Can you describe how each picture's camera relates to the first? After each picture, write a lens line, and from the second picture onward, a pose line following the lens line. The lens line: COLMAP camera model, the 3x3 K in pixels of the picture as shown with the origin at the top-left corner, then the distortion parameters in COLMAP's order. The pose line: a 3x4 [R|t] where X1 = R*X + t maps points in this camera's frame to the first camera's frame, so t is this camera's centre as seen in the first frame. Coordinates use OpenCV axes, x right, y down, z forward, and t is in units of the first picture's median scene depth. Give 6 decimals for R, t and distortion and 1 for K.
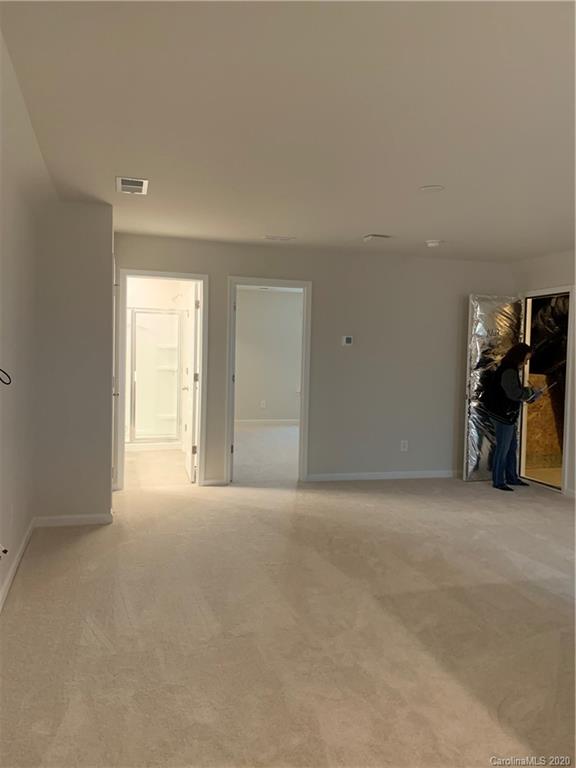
lens RADIAL K [[580.8, 0, 288.0], [0, 580.8, 384.0], [0, 0, 1]] dist [-0.008421, -0.003733]
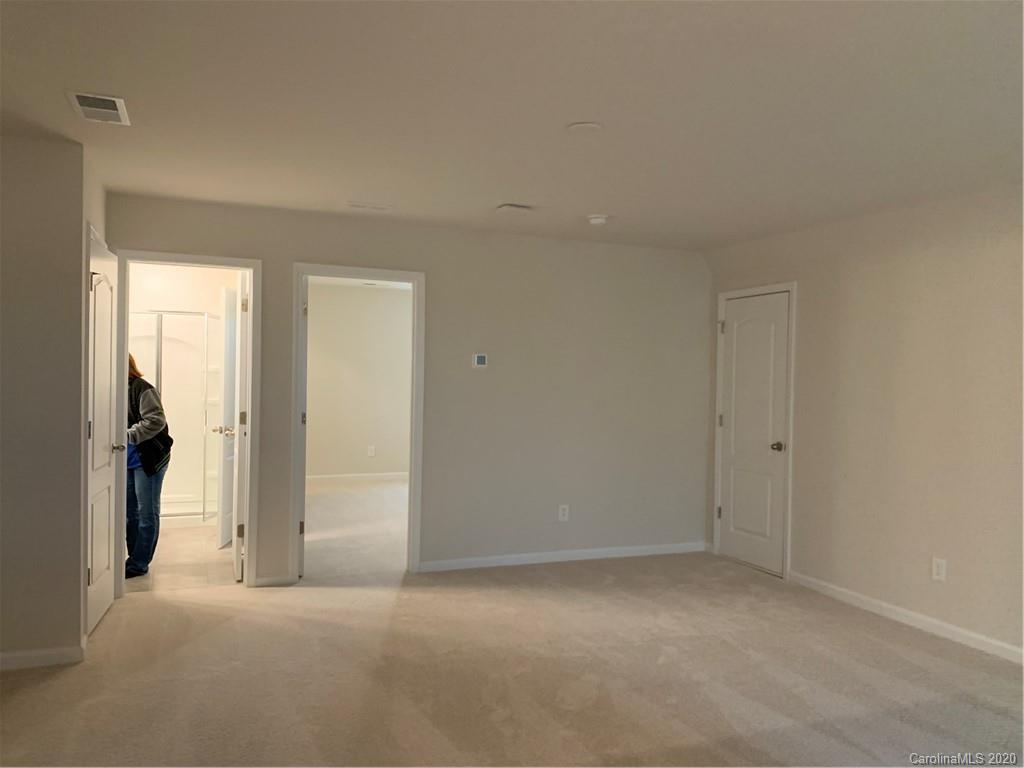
lens RADIAL K [[774.3, 0, 532.5], [0, 774.3, 388.6], [0, 0, 1]] dist [-0.008421, -0.003733]
pose [[0.991015, -0.006829, 0.133578, 0.050589], [0.011471, 0.999355, -0.034015, -0.012055], [-0.133260, 0.035242, 0.990454, 0.110775]]
